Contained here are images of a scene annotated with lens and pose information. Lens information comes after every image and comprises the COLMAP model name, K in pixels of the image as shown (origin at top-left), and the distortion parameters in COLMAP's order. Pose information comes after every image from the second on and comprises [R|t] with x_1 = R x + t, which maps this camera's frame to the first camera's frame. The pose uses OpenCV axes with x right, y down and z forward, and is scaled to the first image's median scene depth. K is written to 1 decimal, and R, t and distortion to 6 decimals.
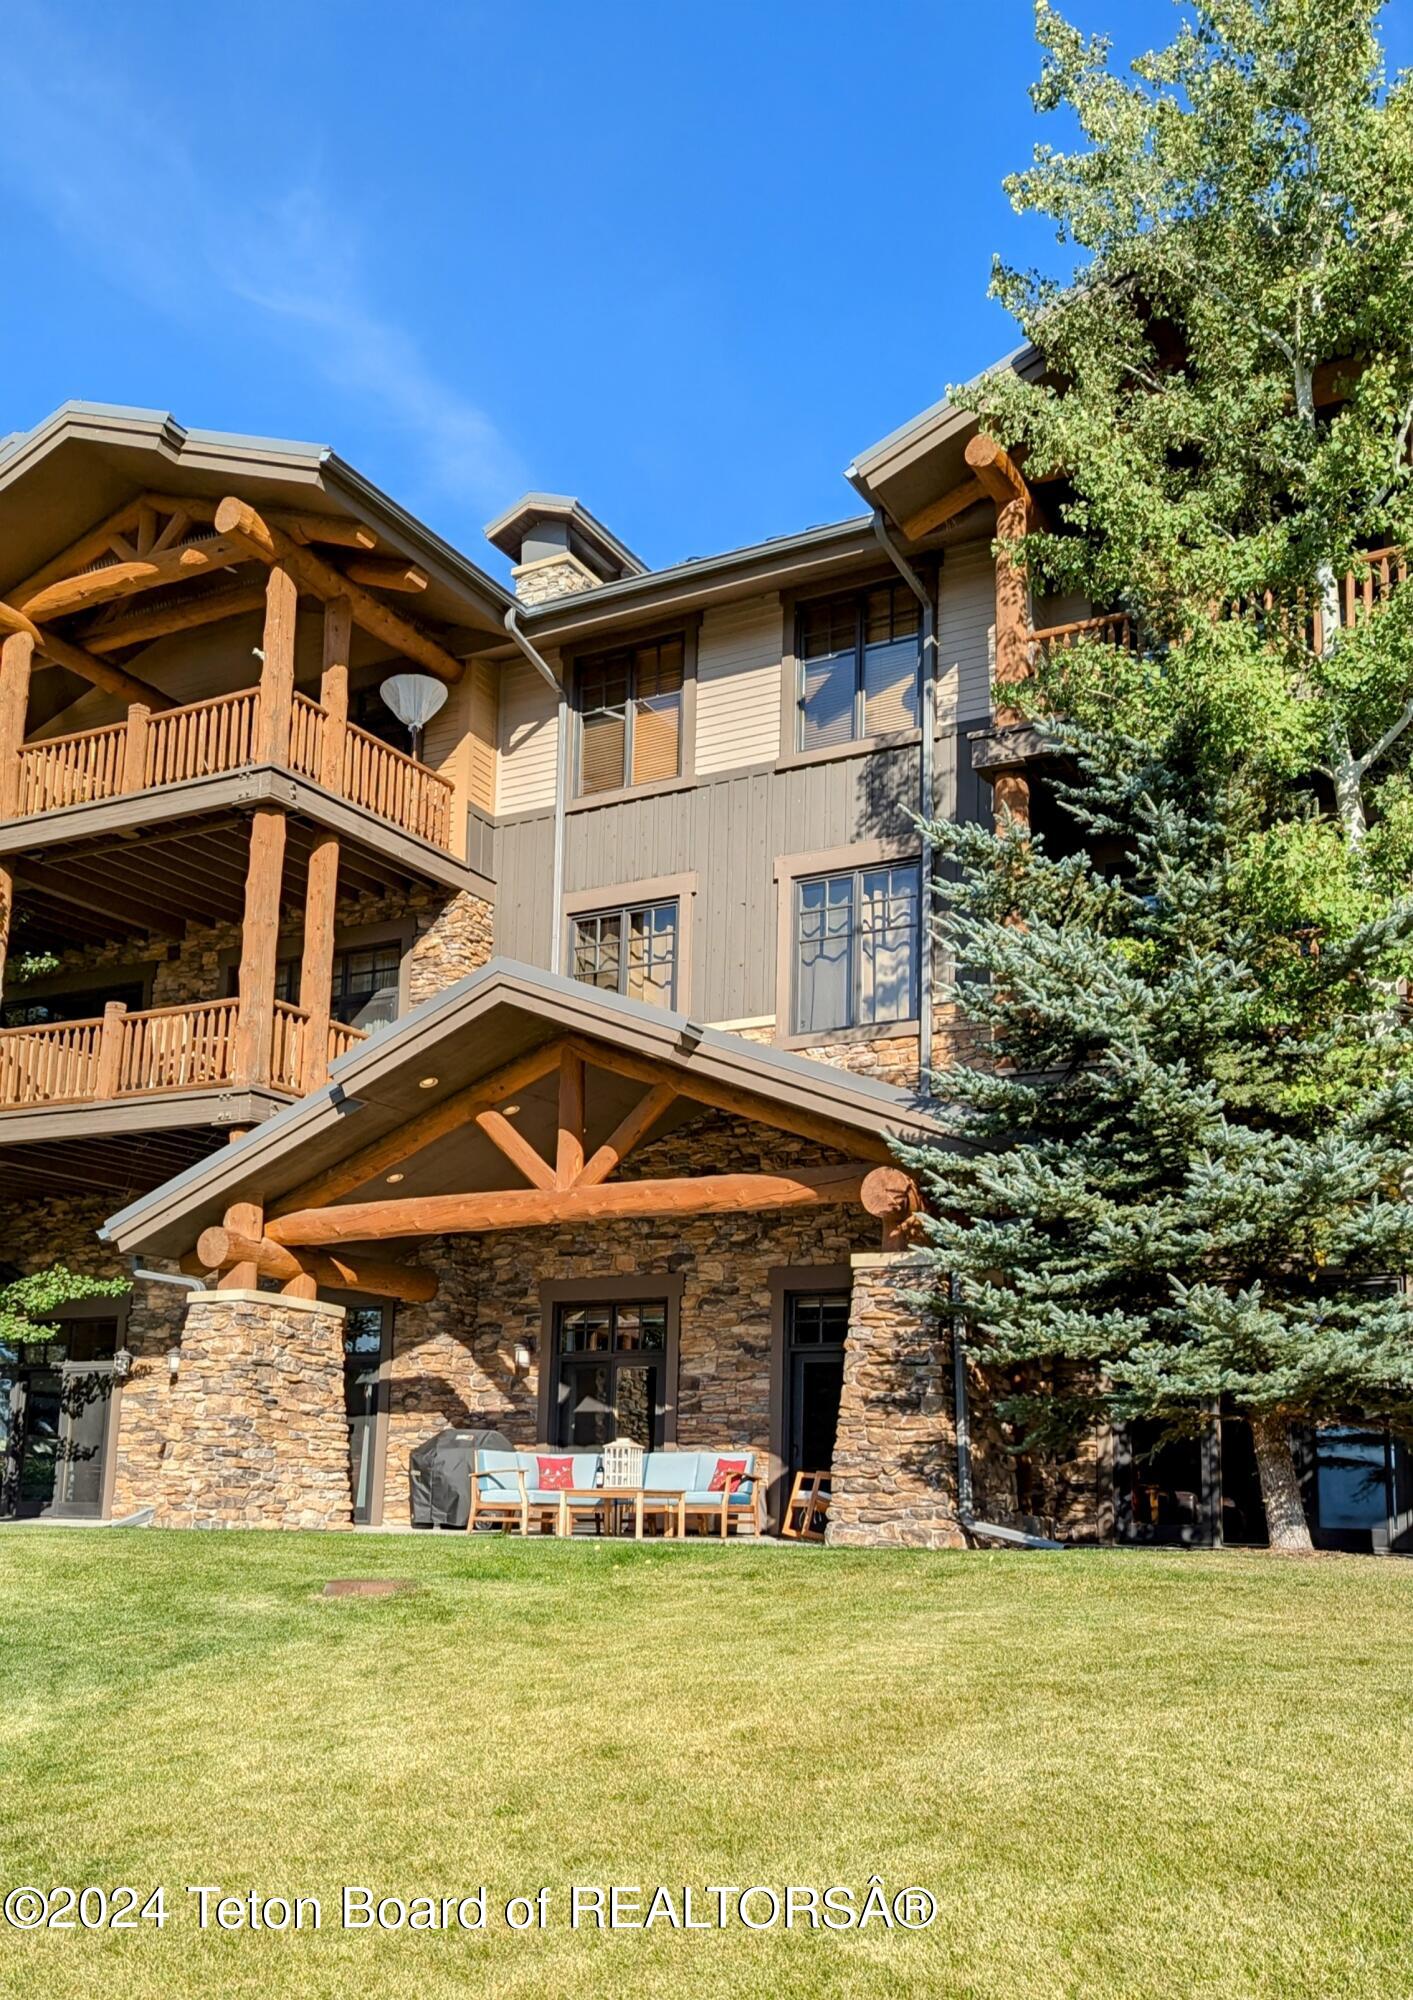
lens RADIAL K [[1783.4, 0, 710.8], [0, 1783.4, 1234.4], [0, 0, 1]] dist [0.100228, -0.026306]
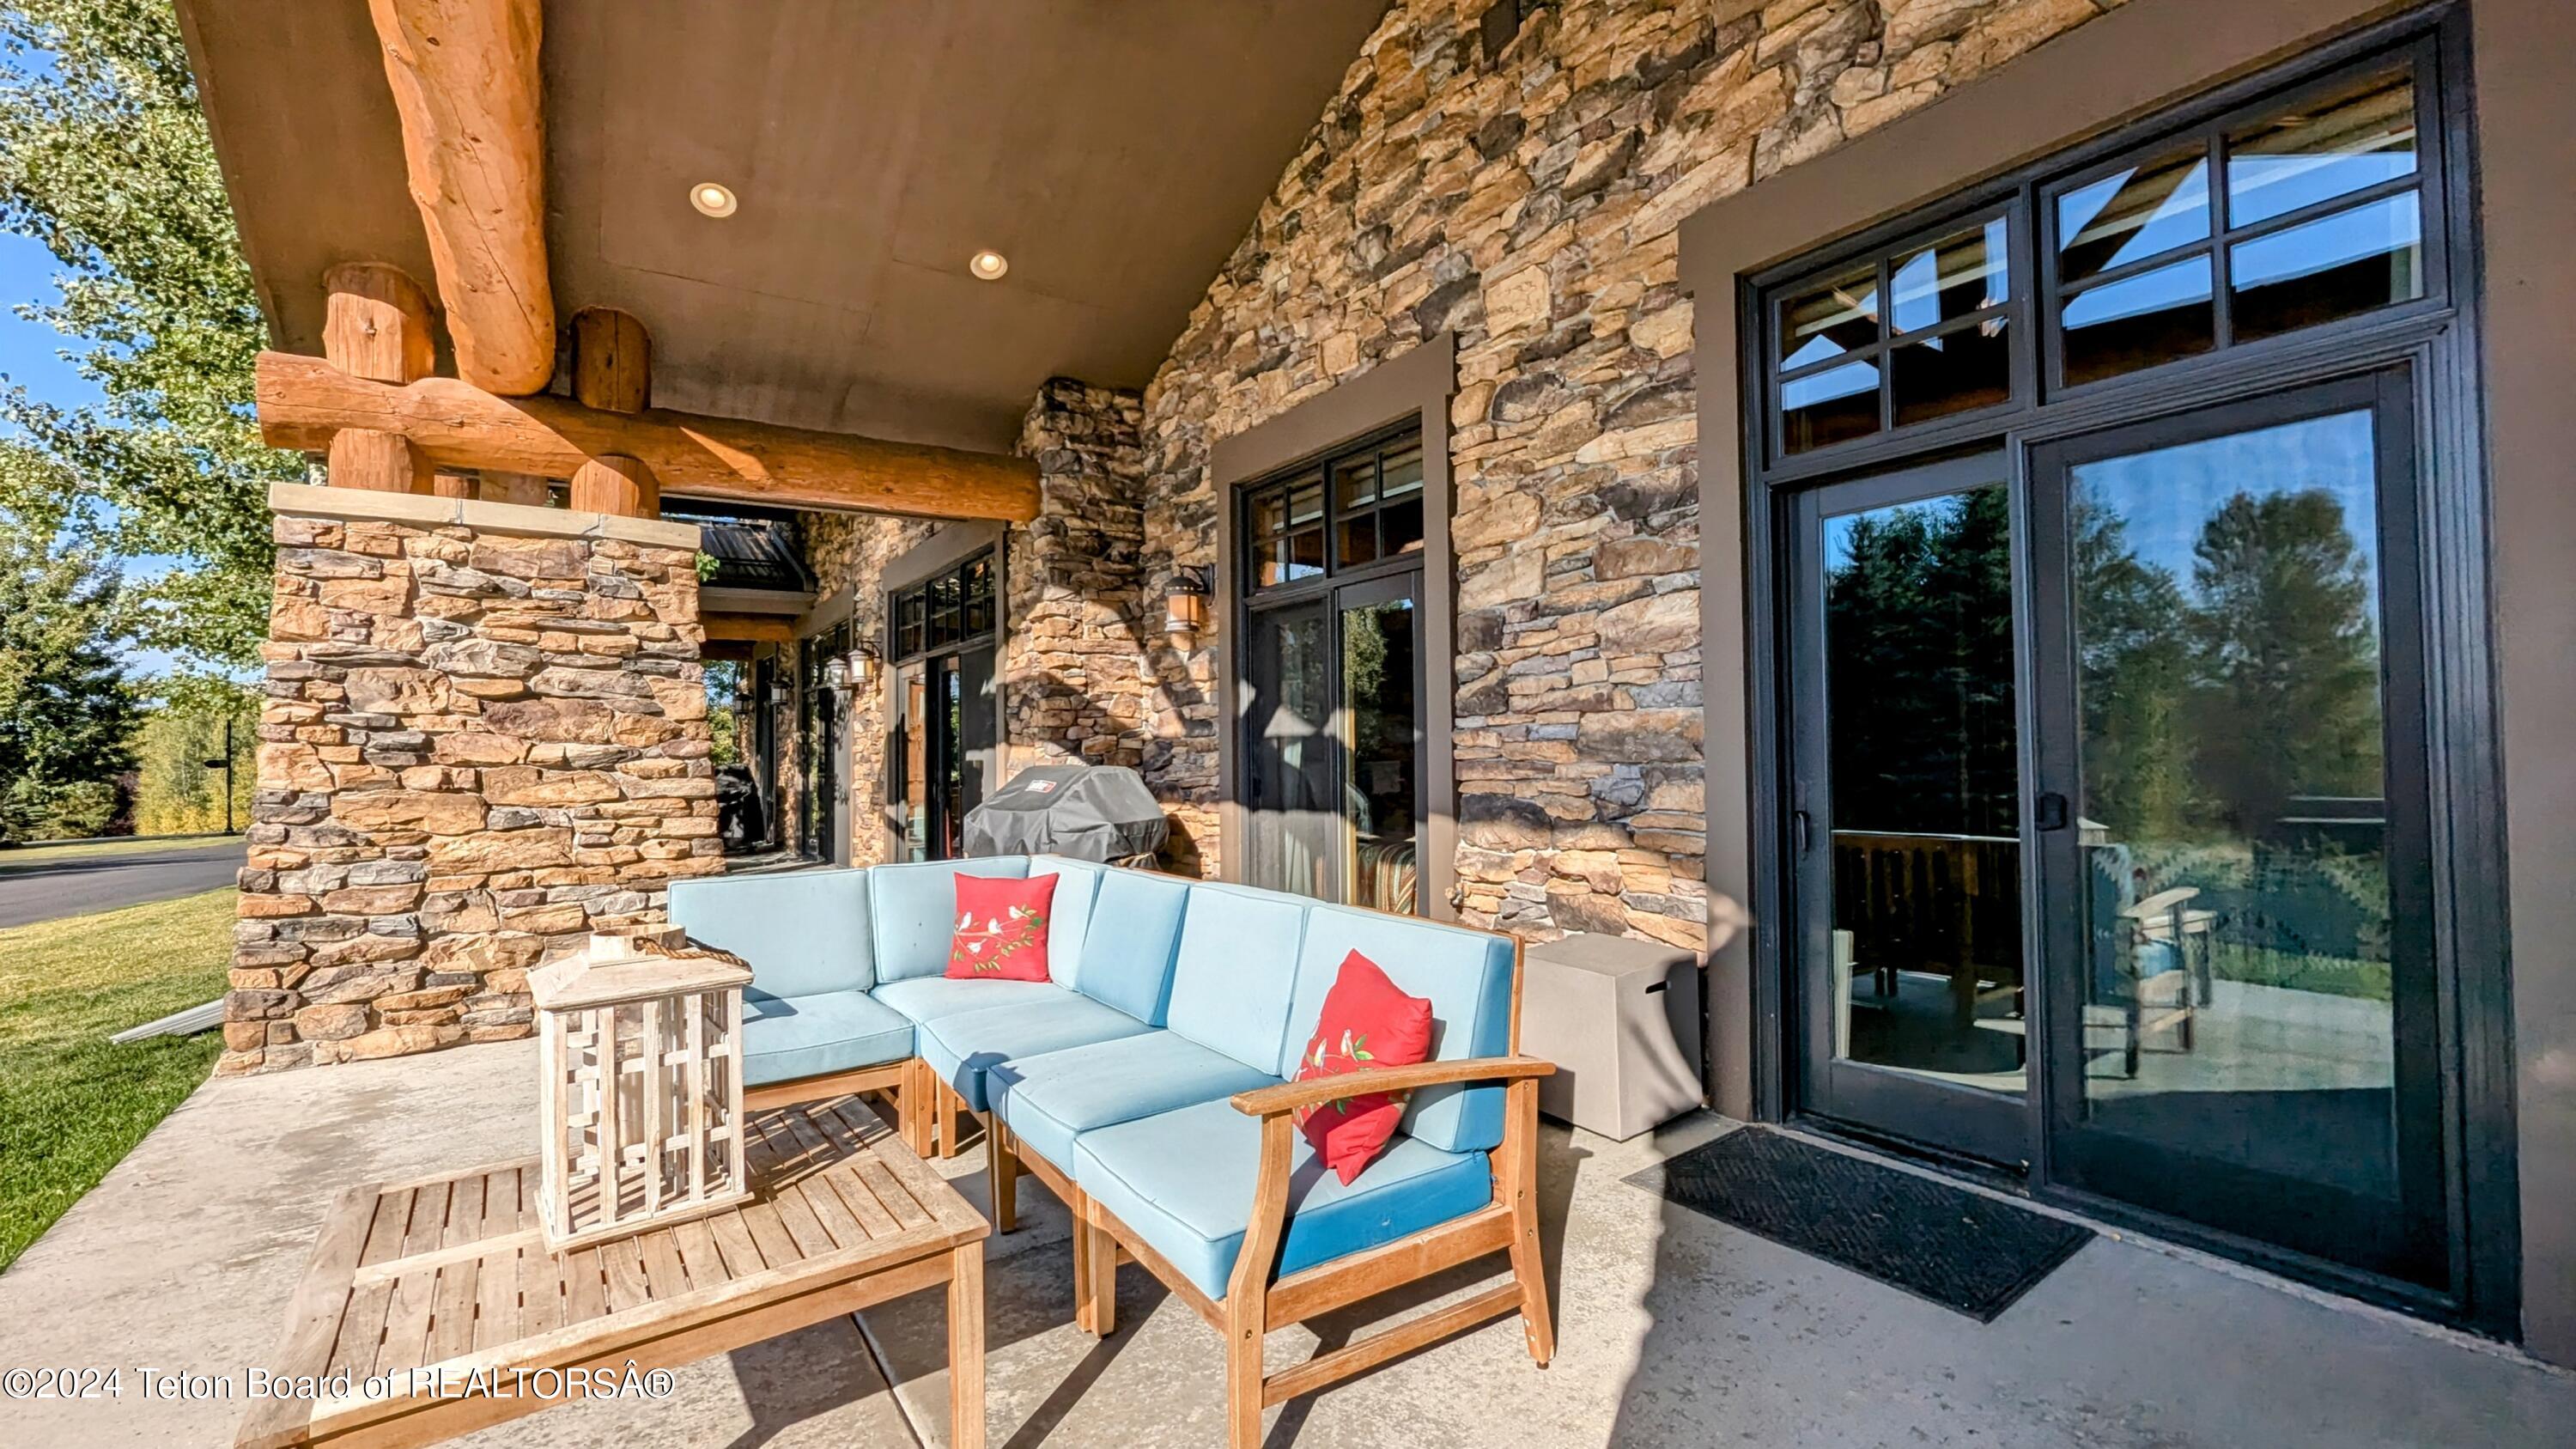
lens RADIAL K [[1068.5, 0, 1299.8], [0, 1068.5, 721.4], [0, 0, 1]] dist [0.001475, 0.000018]
pose [[0.894659, -0.048146, -0.444149, 0.058654], [0.105192, 0.988926, 0.104689, 0.087961], [0.434190, -0.140382, 0.889816, 0.925998]]
